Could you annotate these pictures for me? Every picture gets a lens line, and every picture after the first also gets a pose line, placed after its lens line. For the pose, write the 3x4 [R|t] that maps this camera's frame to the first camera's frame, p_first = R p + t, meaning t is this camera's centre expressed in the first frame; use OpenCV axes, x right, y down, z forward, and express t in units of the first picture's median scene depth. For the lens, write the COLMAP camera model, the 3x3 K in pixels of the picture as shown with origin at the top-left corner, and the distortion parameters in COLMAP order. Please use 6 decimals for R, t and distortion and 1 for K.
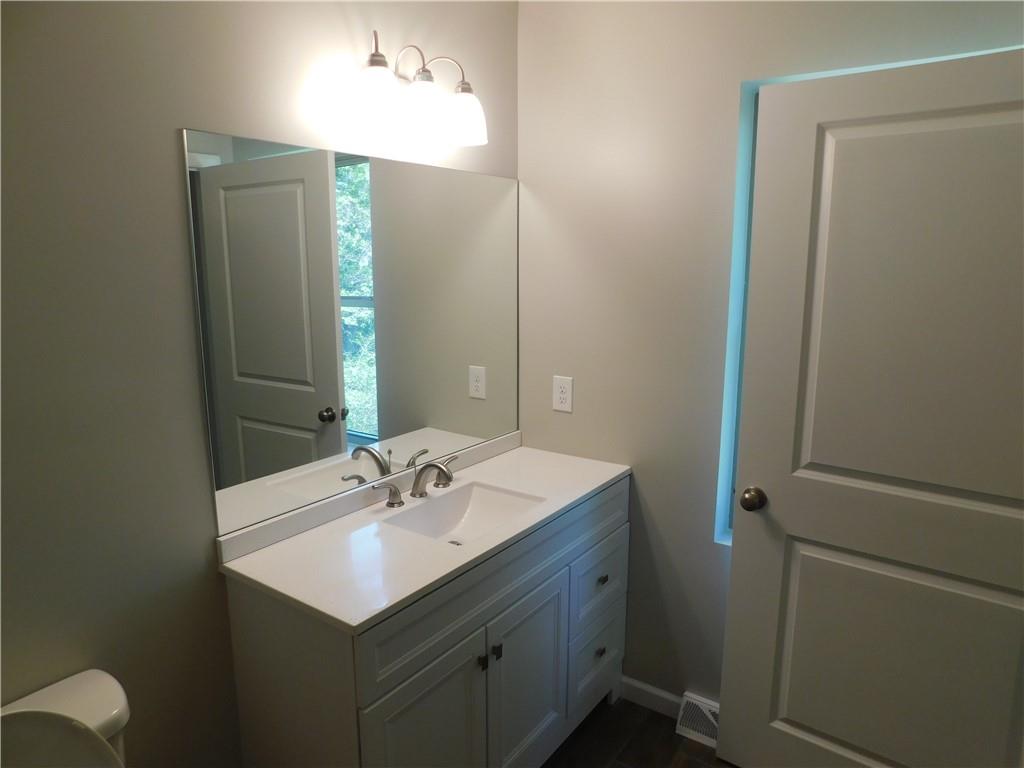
lens RADIAL K [[667.8, 0, 507.6], [0, 667.8, 384.7], [0, 0, 1]] dist [-0.033567, 0.014128]
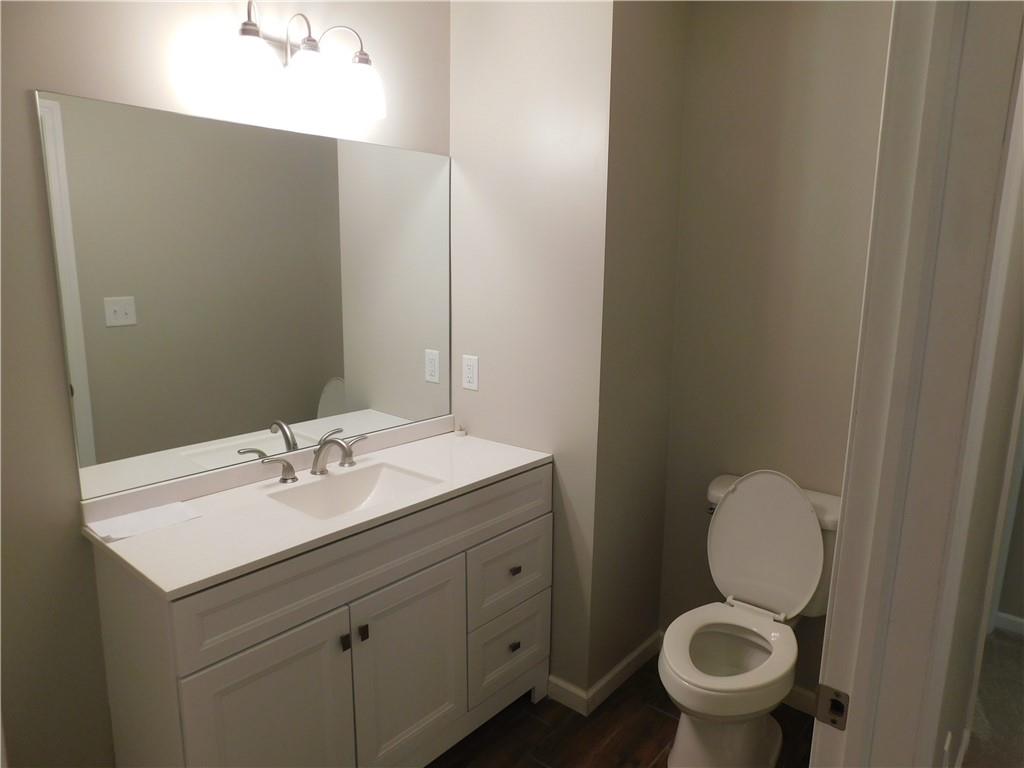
lens RADIAL K [[667.8, 0, 512.3], [0, 667.8, 385.8], [0, 0, 1]] dist [-0.033567, 0.014128]
pose [[0.993393, 0.022694, -0.112500, 0.260948], [-0.022776, 0.999740, 0.000558, 0.029756], [0.112483, 0.002008, 0.993652, 0.050112]]
